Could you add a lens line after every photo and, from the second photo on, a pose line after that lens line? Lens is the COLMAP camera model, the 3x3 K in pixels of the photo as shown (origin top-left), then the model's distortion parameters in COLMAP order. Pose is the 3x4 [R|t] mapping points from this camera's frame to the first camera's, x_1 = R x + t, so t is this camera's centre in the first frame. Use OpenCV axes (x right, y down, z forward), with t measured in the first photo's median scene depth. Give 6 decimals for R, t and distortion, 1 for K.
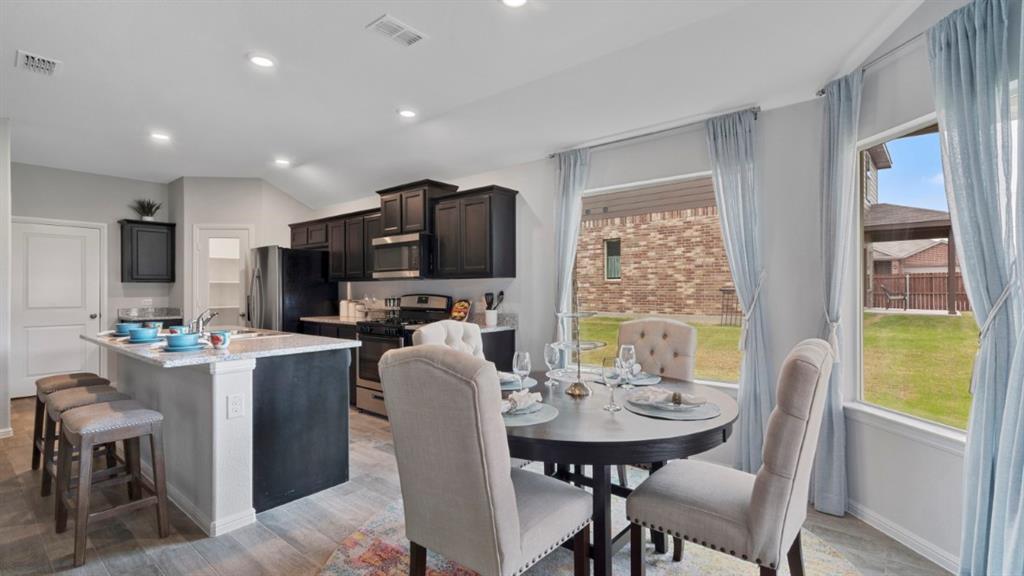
lens RADIAL K [[465.6, 0, 513.5], [0, 465.6, 289.2], [0, 0, 1]] dist [-0.001244, 0.000297]
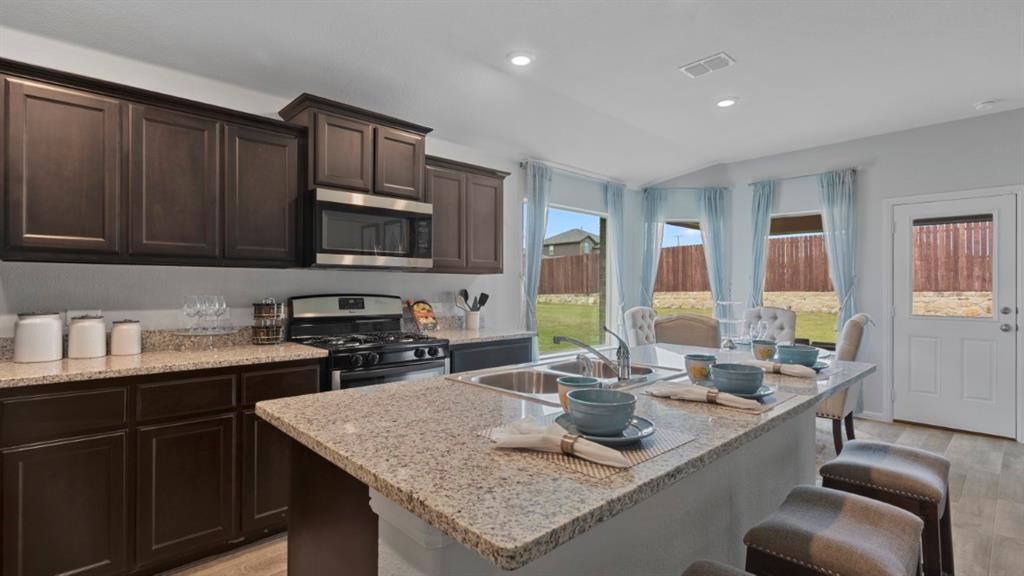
lens RADIAL K [[491.0, 0, 512.9], [0, 491.0, 285.4], [0, 0, 1]] dist [0.004405, 0.000186]
pose [[0.117835, 0.008545, 0.992996, -0.820870], [-0.004599, 0.999957, -0.008059, 0.003717], [-0.993023, -0.003617, 0.117869, 0.722760]]
